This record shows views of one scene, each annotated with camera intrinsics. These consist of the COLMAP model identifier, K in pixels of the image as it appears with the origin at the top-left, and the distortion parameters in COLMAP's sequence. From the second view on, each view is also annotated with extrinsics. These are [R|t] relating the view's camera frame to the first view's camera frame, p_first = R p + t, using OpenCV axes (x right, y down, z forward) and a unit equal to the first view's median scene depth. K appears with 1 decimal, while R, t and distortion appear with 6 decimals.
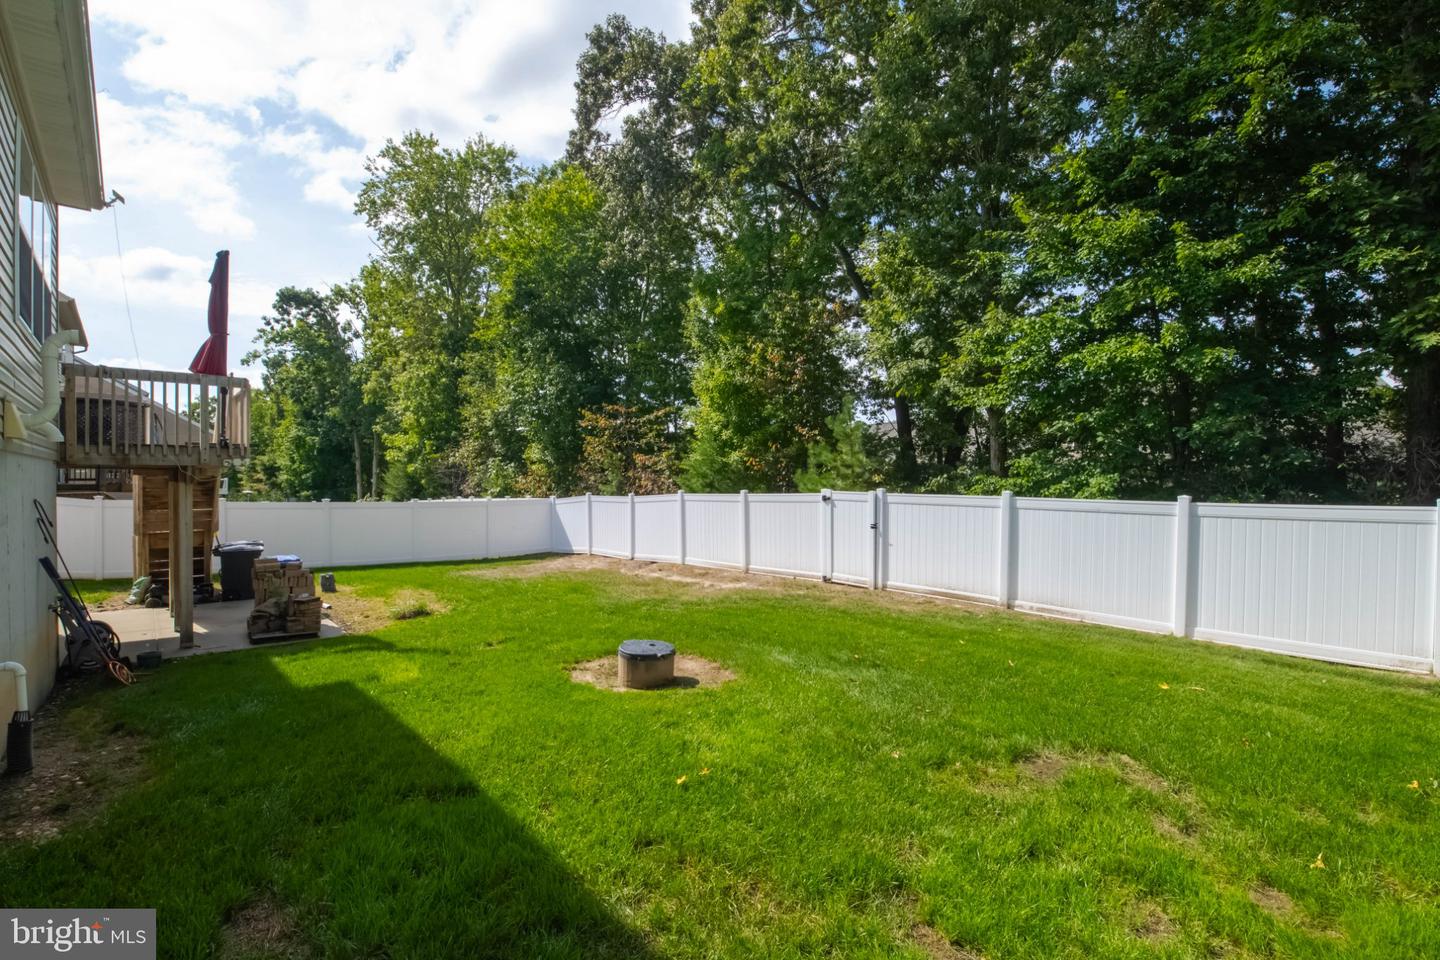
lens RADIAL K [[677.9, 0, 740.7], [0, 677.9, 478.1], [0, 0, 1]] dist [-0.004552, -0.000980]
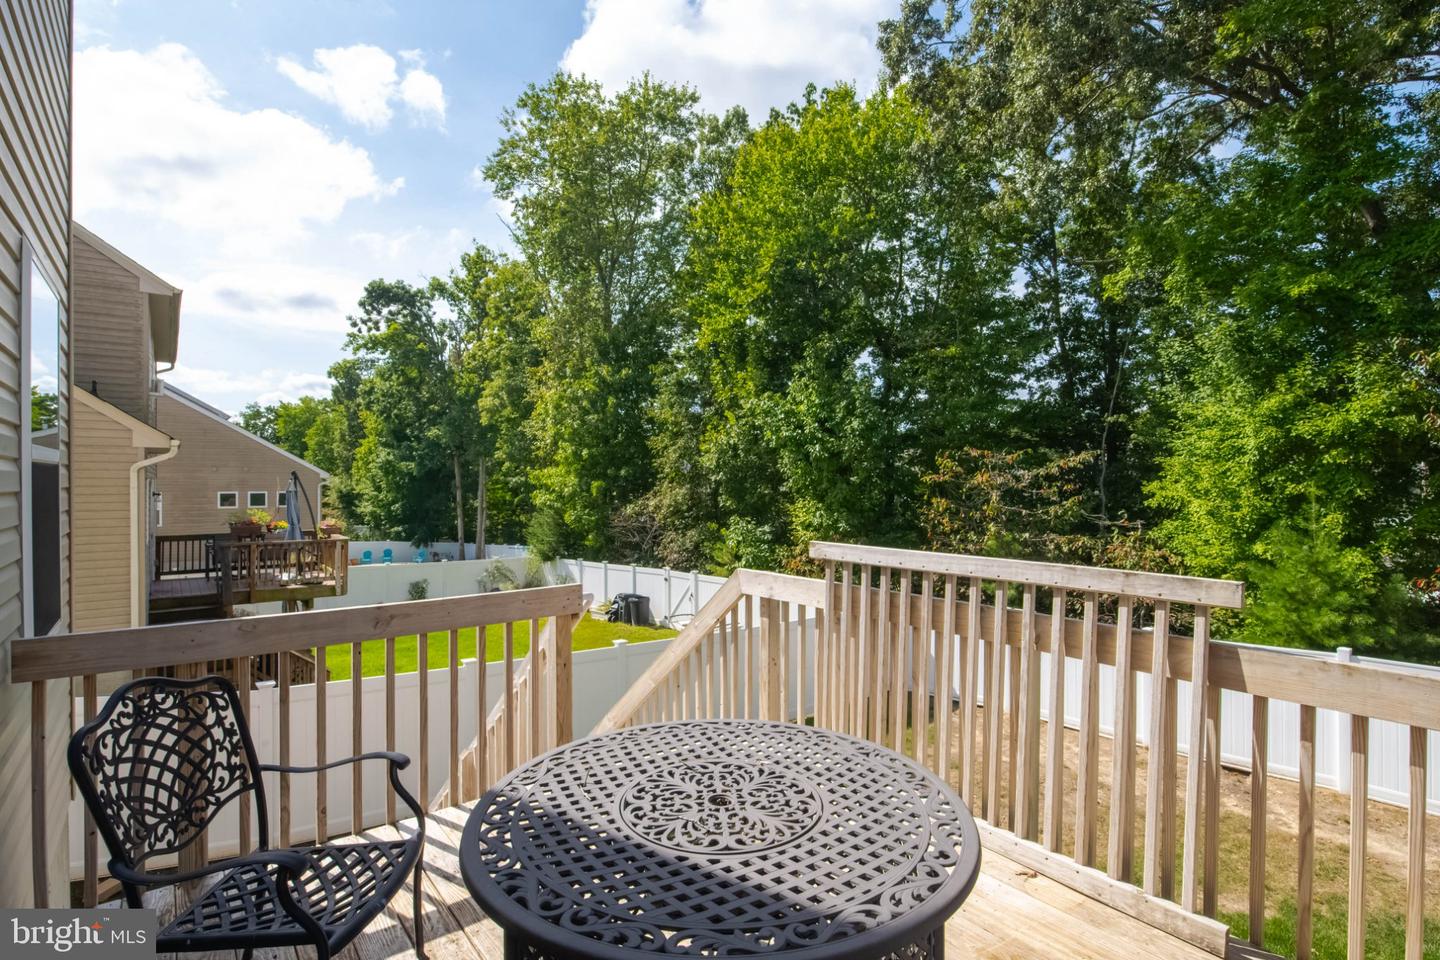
lens RADIAL K [[698.7, 0, 720.0], [0, 698.7, 480.0], [0, 0, 1]] dist [0.001626, -0.000049]
pose [[0.998219, 0.003202, -0.059563, -0.200786], [-0.003019, 0.999990, 0.003168, -0.043100], [0.059572, -0.002983, 0.998220, 0.172813]]
